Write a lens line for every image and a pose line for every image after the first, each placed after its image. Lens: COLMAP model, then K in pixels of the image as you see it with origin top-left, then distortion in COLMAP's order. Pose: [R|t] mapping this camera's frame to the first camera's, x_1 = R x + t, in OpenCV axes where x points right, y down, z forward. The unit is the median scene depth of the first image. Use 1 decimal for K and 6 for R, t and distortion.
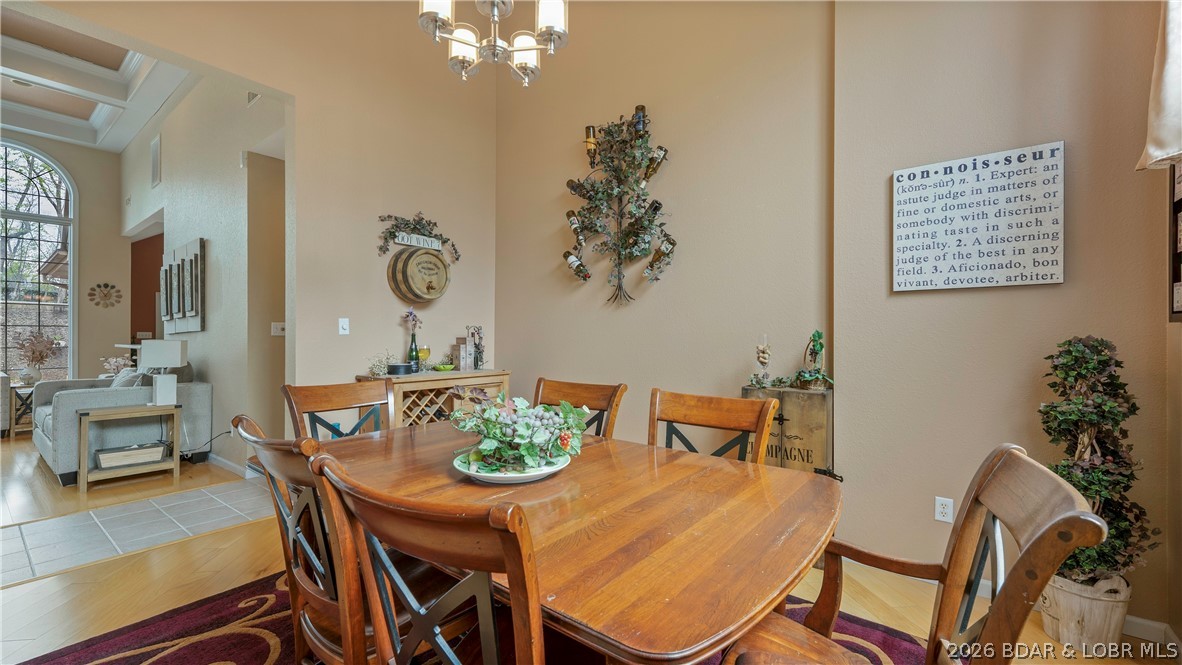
lens RADIAL K [[480.9, 0, 582.6], [0, 480.9, 340.1], [0, 0, 1]] dist [0.007749, -0.003579]
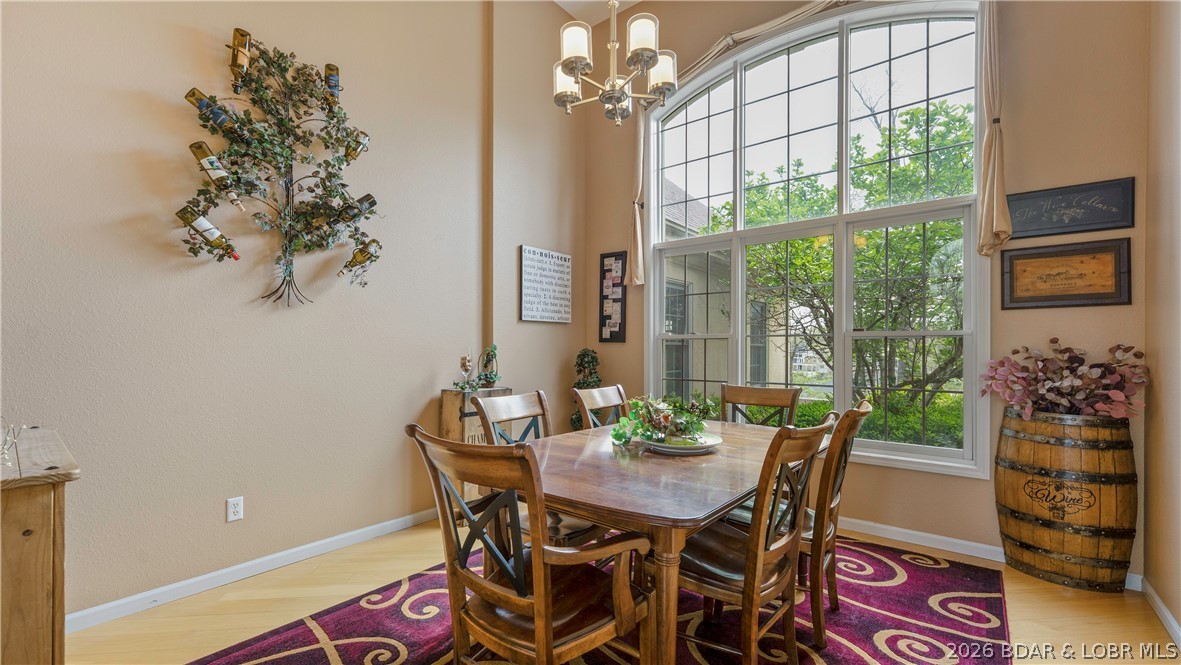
lens RADIAL K [[480.5, 0, 594.9], [0, 480.5, 341.8], [0, 0, 1]] dist [0.007749, -0.003579]
pose [[0.008537, 0.002581, 0.999960, -0.951073], [-0.003522, 0.999991, -0.002551, -0.025840], [-0.999957, -0.003500, 0.008546, 0.748308]]
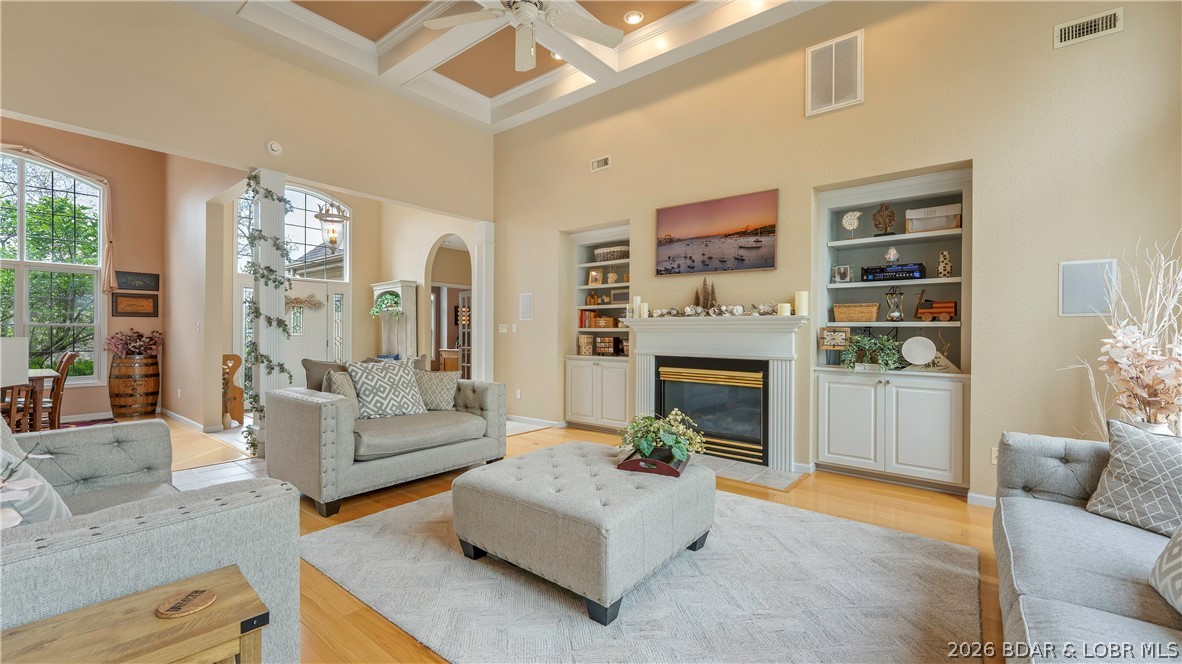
lens RADIAL K [[480.9, 0, 575.3], [0, 480.9, 333.6], [0, 0, 1]] dist [0.007749, -0.003579]
pose [[-0.999712, -0.006487, 0.023083, -2.344111], [-0.006519, 0.999978, -0.001306, -0.021254], [-0.023074, -0.001456, -0.999733, 2.296270]]
